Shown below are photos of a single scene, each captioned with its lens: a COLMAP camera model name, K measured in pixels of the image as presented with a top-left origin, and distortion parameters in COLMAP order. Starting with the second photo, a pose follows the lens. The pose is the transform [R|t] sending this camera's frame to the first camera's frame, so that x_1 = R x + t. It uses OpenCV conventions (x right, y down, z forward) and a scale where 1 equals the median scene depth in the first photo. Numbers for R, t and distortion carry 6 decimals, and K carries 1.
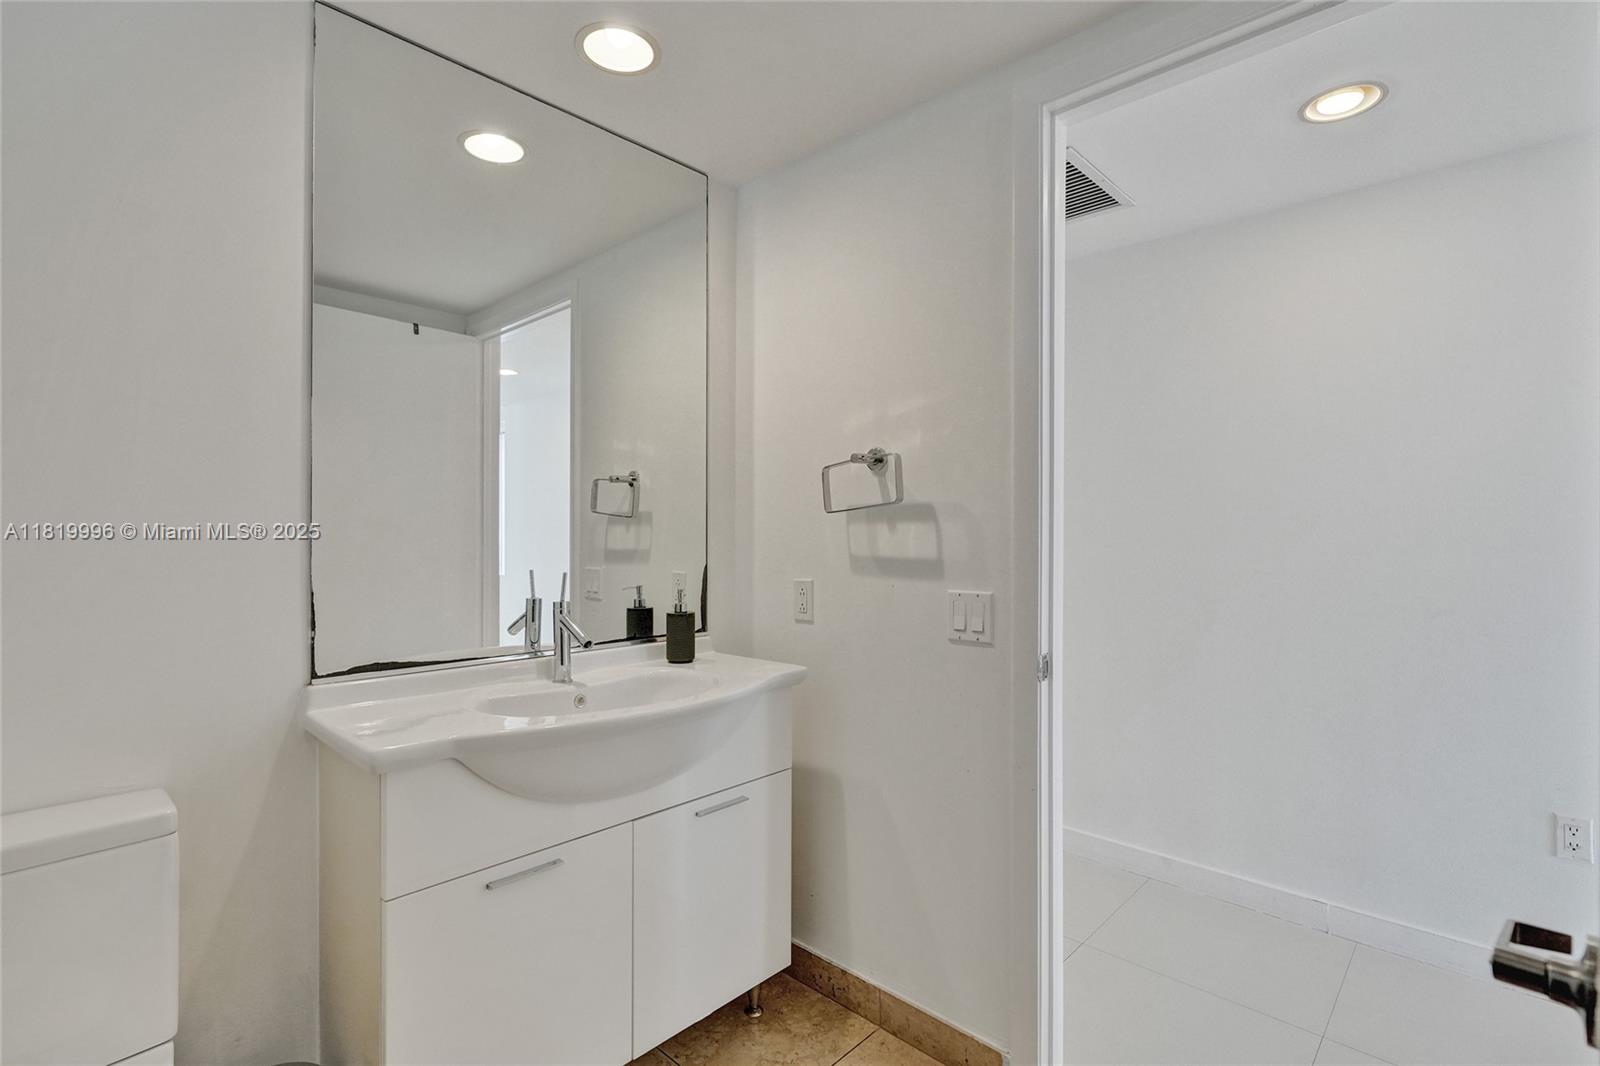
lens RADIAL K [[762.2, 0, 797.8], [0, 762.2, 529.9], [0, 0, 1]] dist [-0.018307, 0.000634]
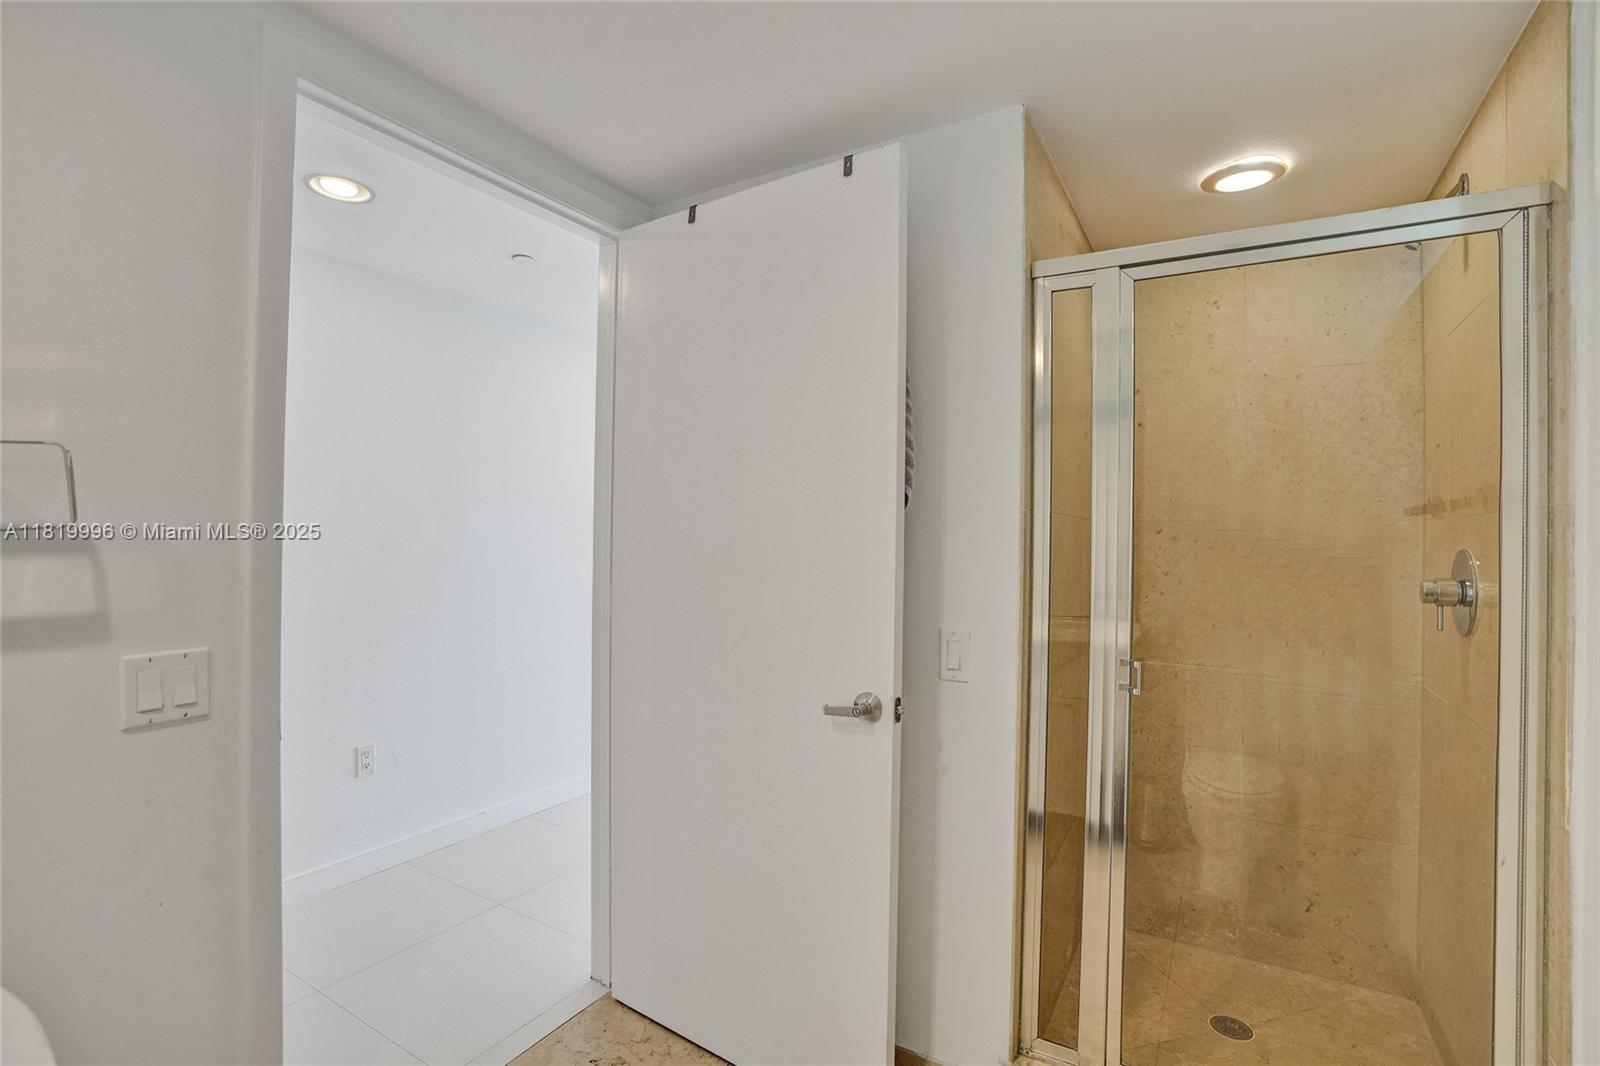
lens RADIAL K [[762.2, 0, 797.8], [0, 762.2, 529.9], [0, 0, 1]] dist [-0.018307, 0.000634]
pose [[-0.242908, -0.006584, 0.970027, -0.584929], [-0.011484, 0.999926, 0.003911, -0.042262], [-0.969981, -0.010190, -0.242966, 0.581286]]
